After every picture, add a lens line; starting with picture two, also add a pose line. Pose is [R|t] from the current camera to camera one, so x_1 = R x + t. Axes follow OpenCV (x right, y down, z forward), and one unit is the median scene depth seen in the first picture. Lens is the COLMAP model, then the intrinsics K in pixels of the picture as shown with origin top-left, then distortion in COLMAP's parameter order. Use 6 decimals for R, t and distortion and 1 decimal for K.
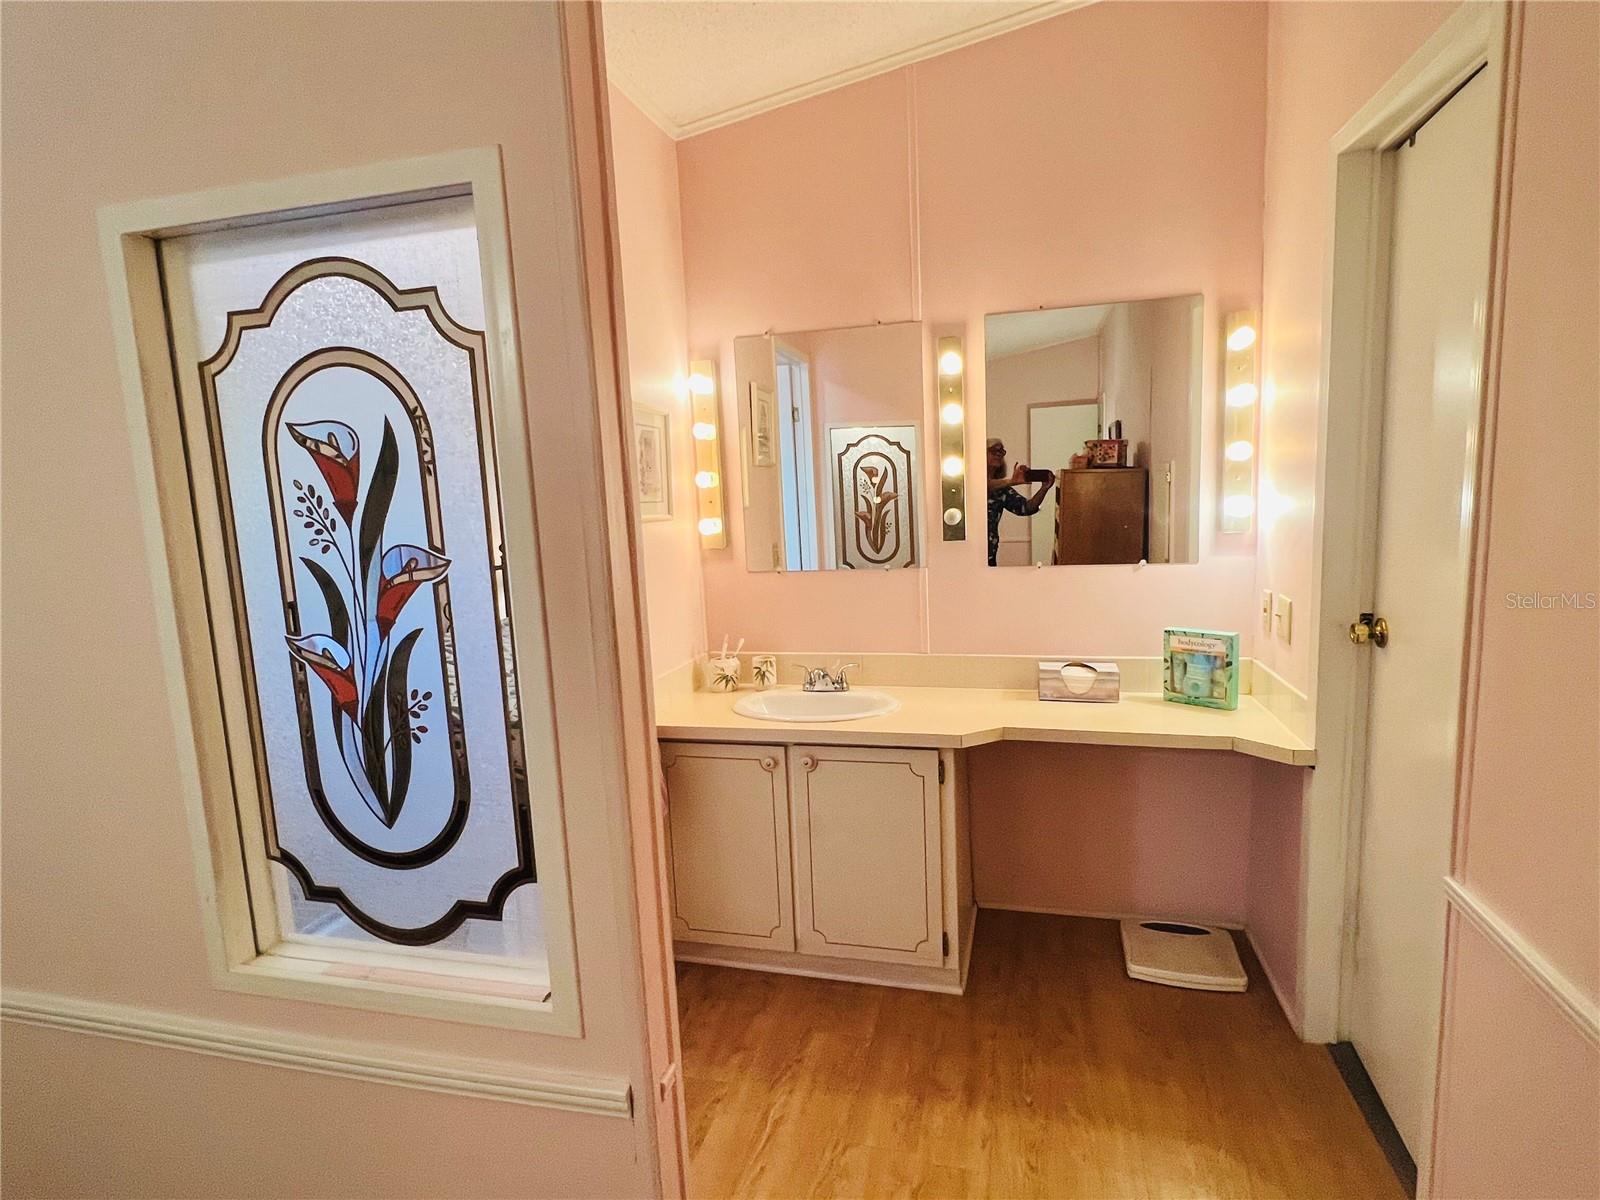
lens RADIAL K [[839.3, 0, 800.8], [0, 839.3, 601.0], [0, 0, 1]] dist [-0.014026, -0.001872]
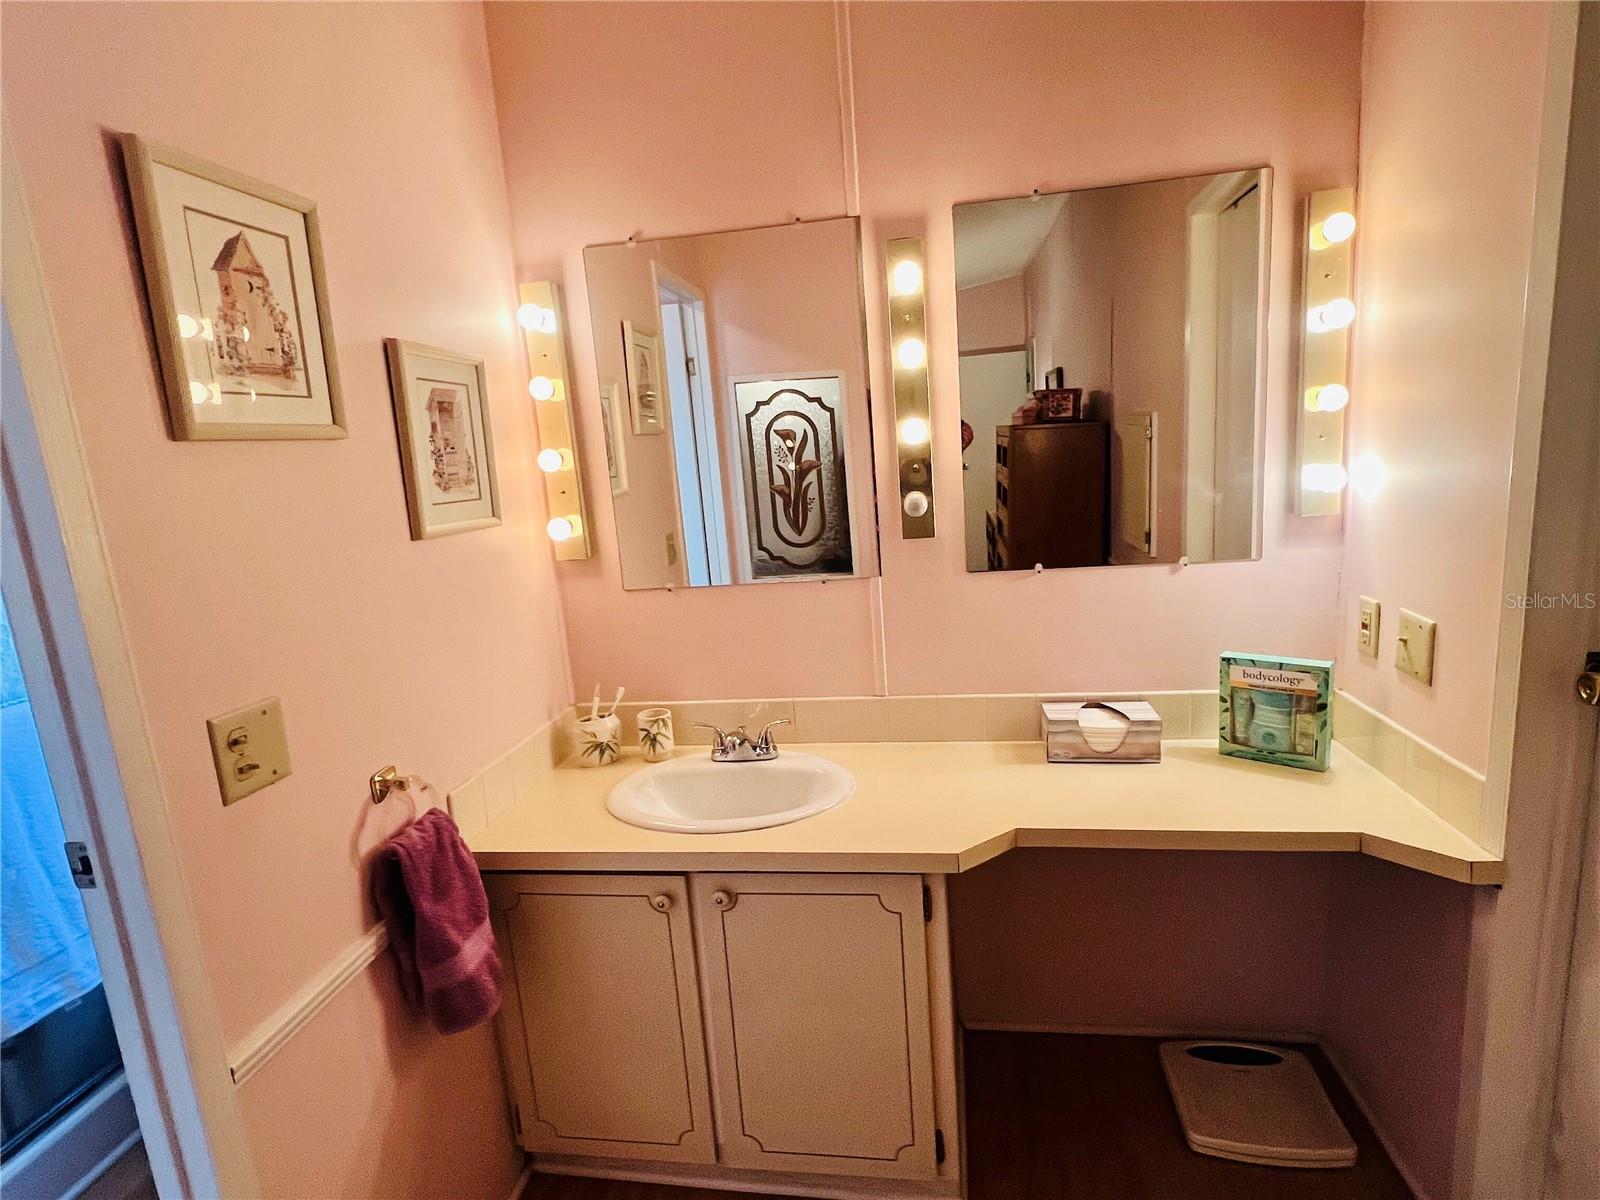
lens RADIAL K [[839.3, 0, 799.7], [0, 839.3, 600.5], [0, 0, 1]] dist [-0.014026, -0.001872]
pose [[0.994000, -0.048929, 0.097827, 0.014558], [0.044189, 0.997769, 0.050046, -0.060985], [-0.100058, -0.045423, 0.993944, 0.321662]]
